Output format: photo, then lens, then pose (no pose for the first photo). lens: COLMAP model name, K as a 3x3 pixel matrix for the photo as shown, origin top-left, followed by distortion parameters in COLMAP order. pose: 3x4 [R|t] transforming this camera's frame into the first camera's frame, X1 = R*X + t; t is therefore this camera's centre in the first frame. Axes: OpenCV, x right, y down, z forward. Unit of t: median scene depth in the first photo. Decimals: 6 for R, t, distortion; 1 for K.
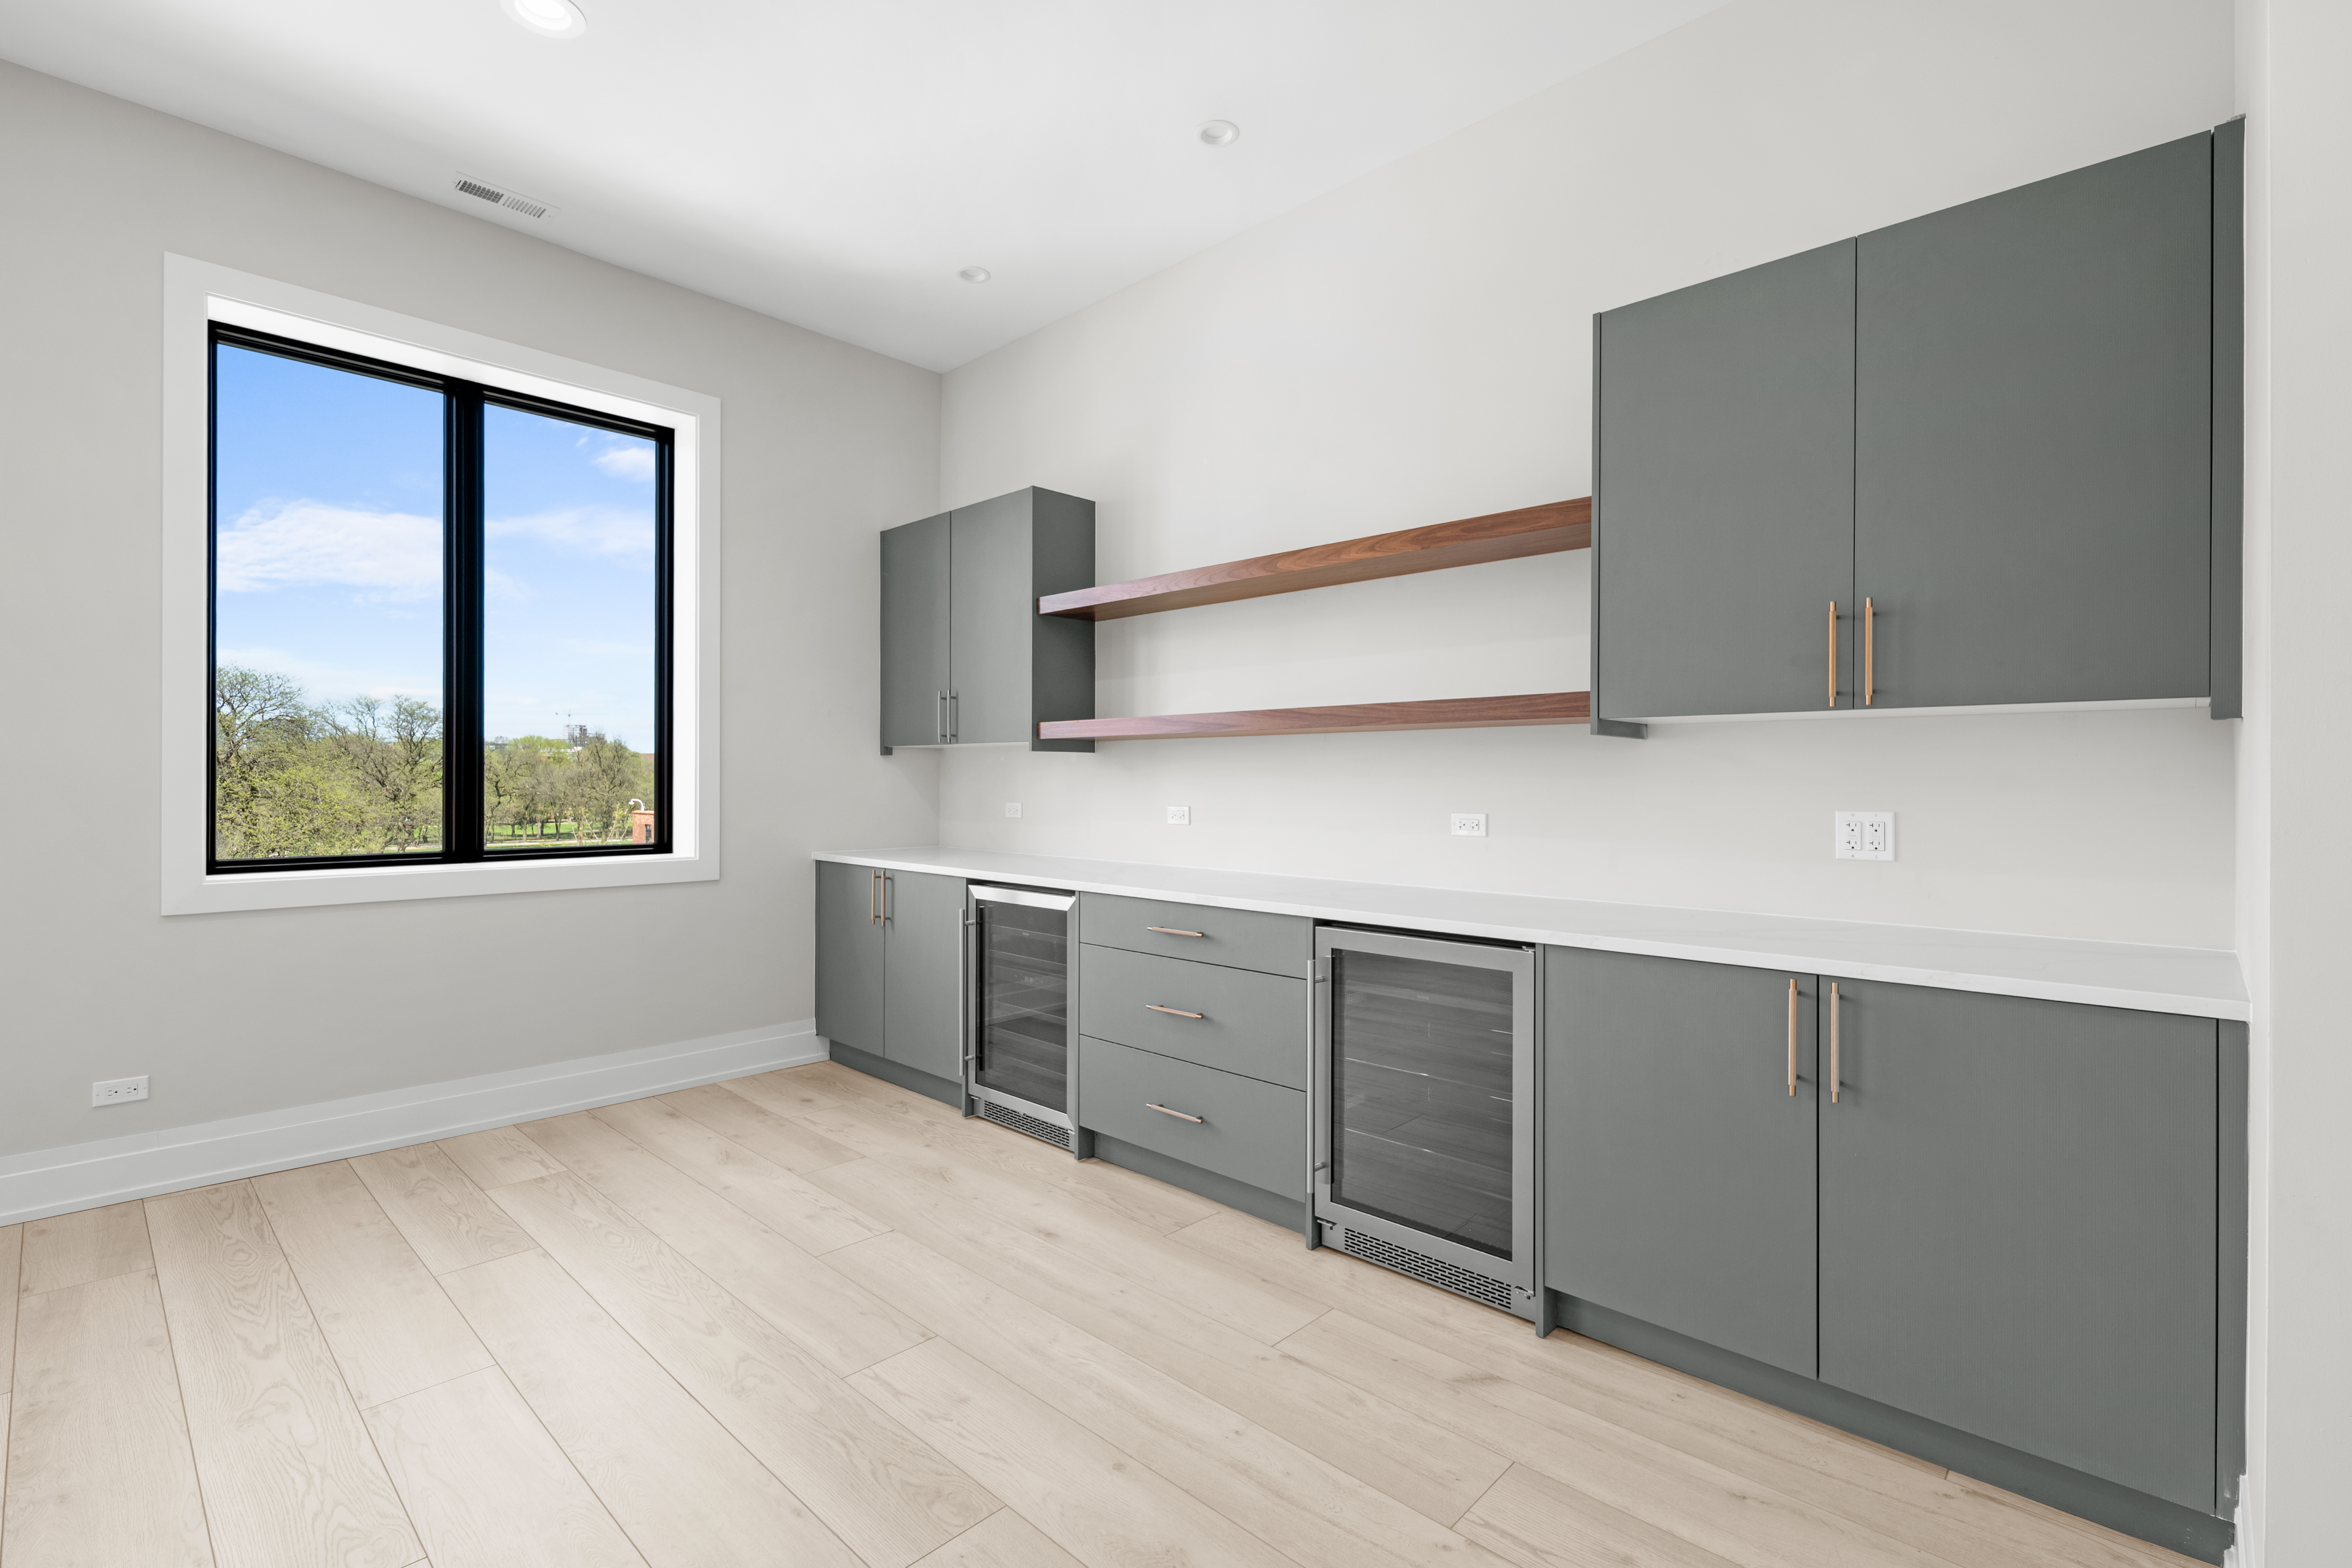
lens RADIAL K [[1065.9, 0, 1189.4], [0, 1065.9, 780.8], [0, 0, 1]] dist [0.005914, -0.001842]
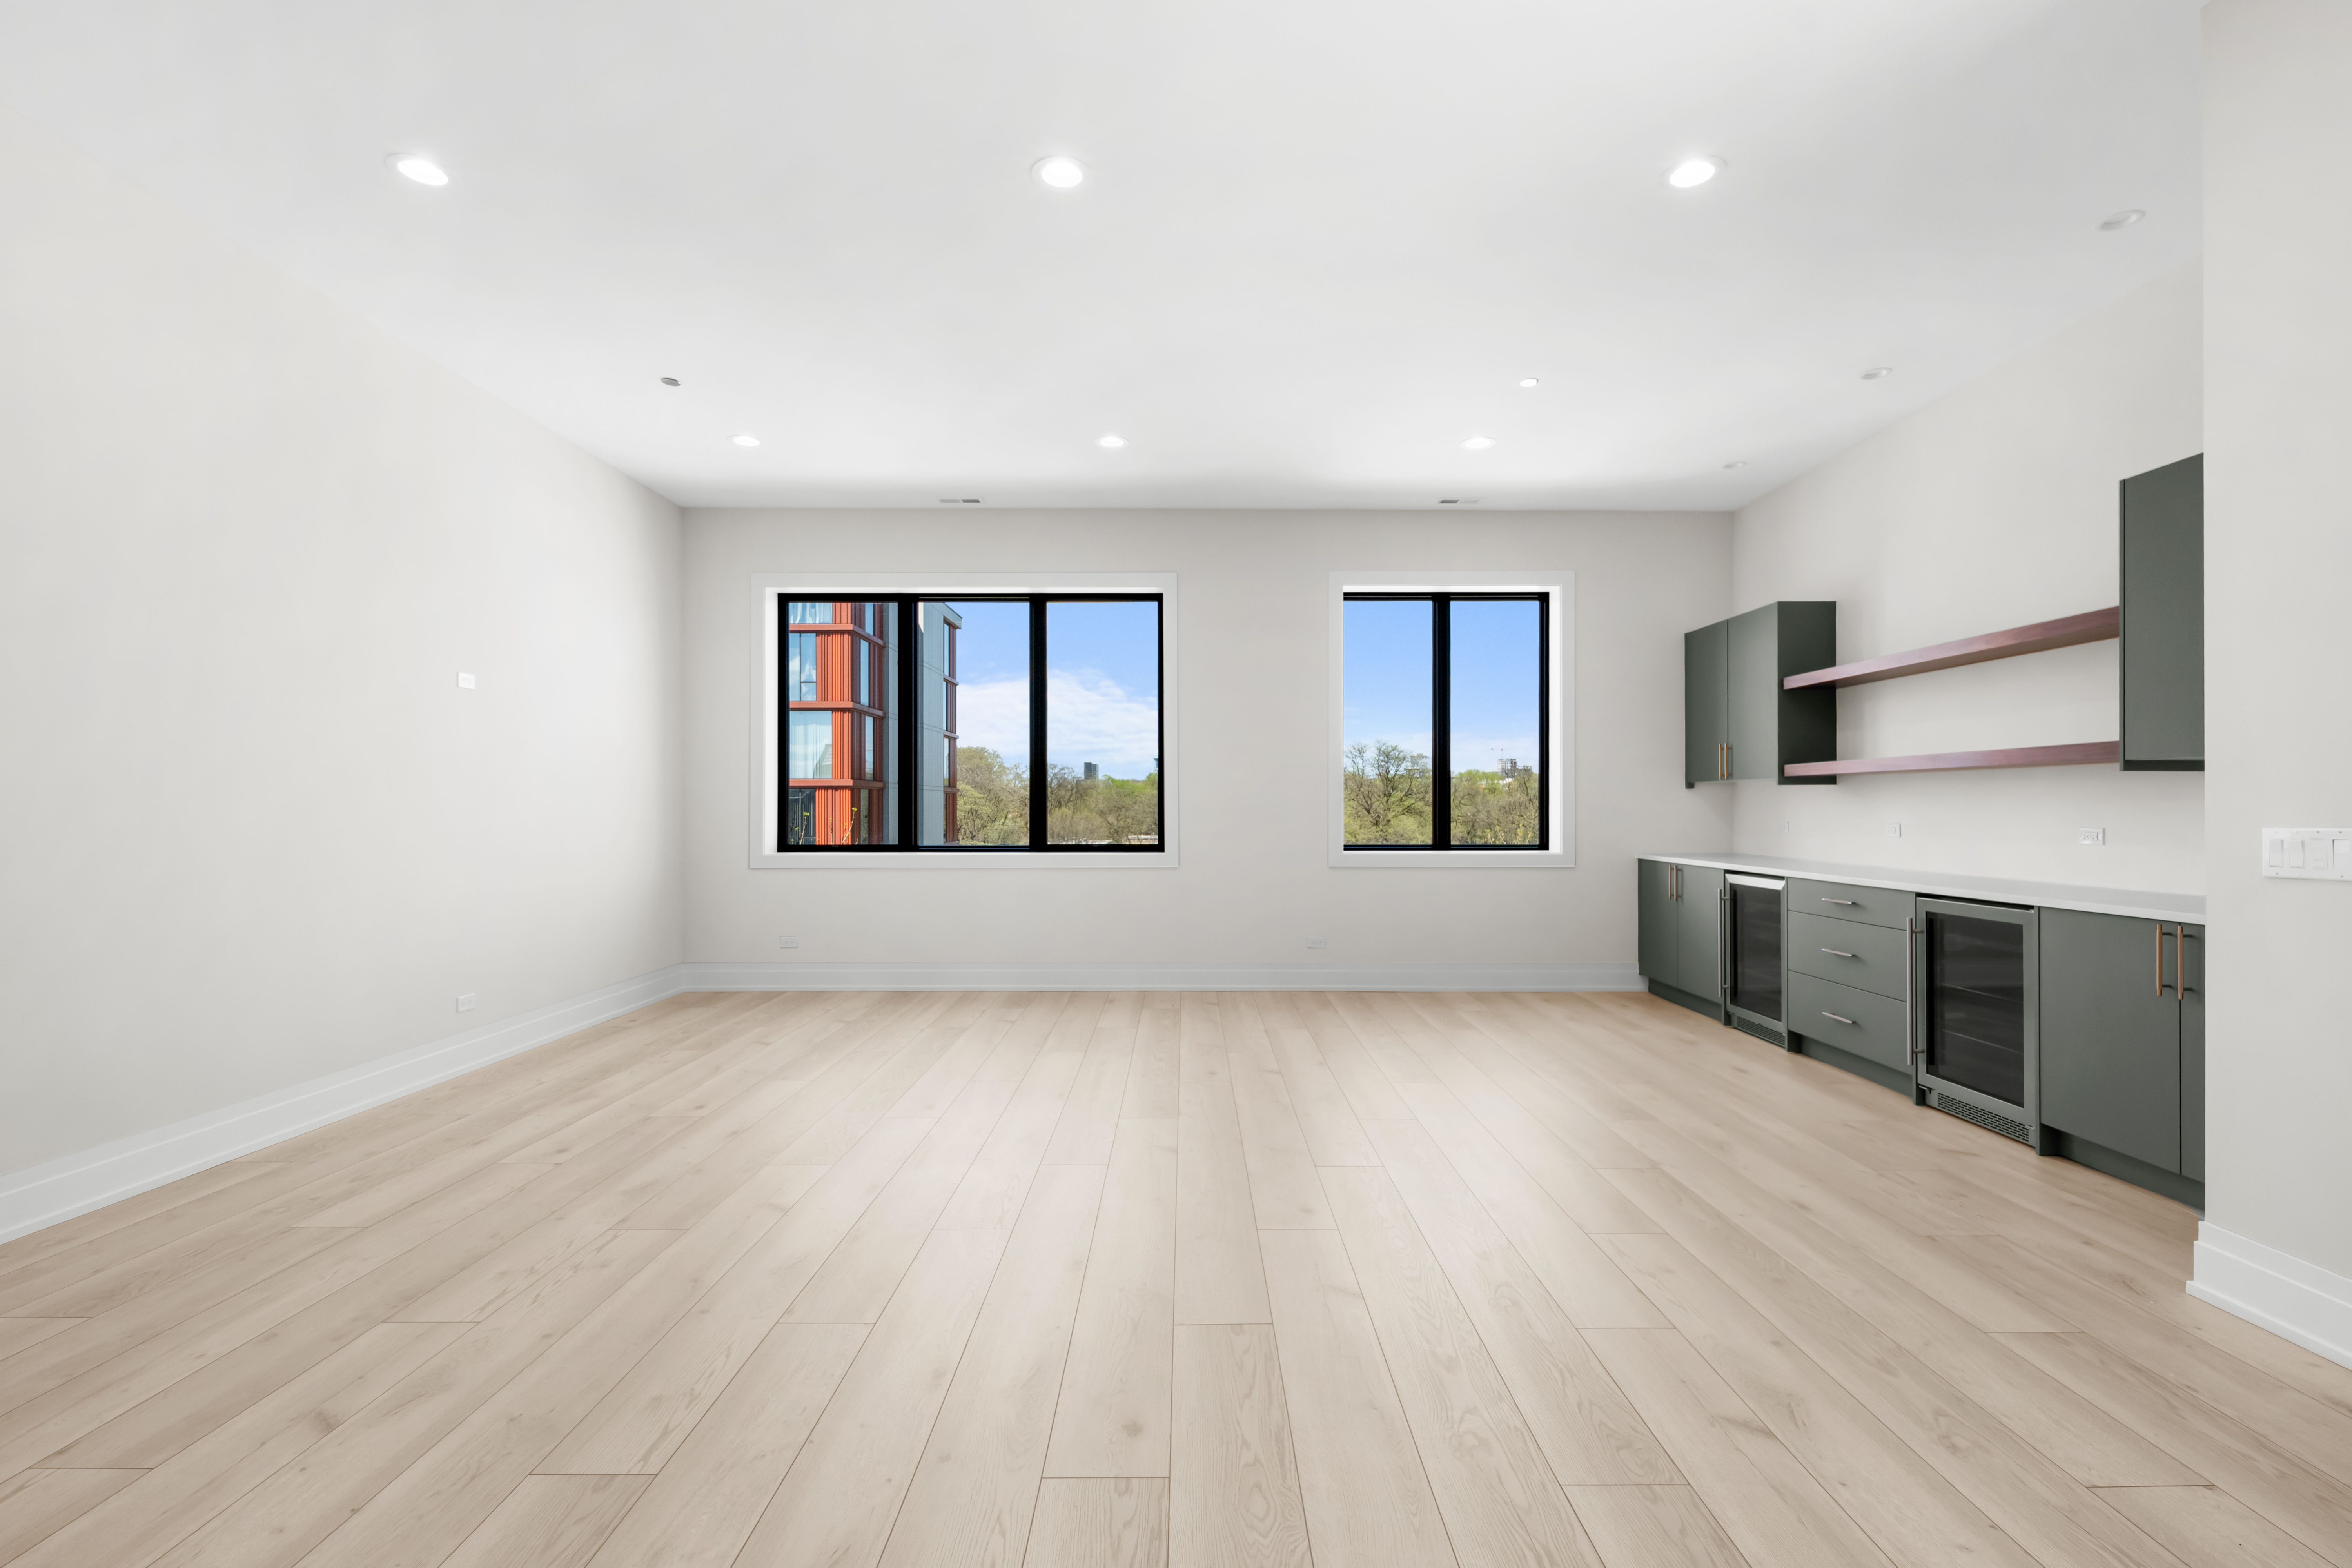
lens RADIAL K [[1065.9, 0, 1190.2], [0, 1065.9, 799.5], [0, 0, 1]] dist [0.005914, -0.001842]
pose [[0.688825, -0.007911, -0.724885, 0.363716], [0.001389, 0.999953, -0.009593, 0.004775], [0.724927, 0.005601, 0.688803, -0.593476]]
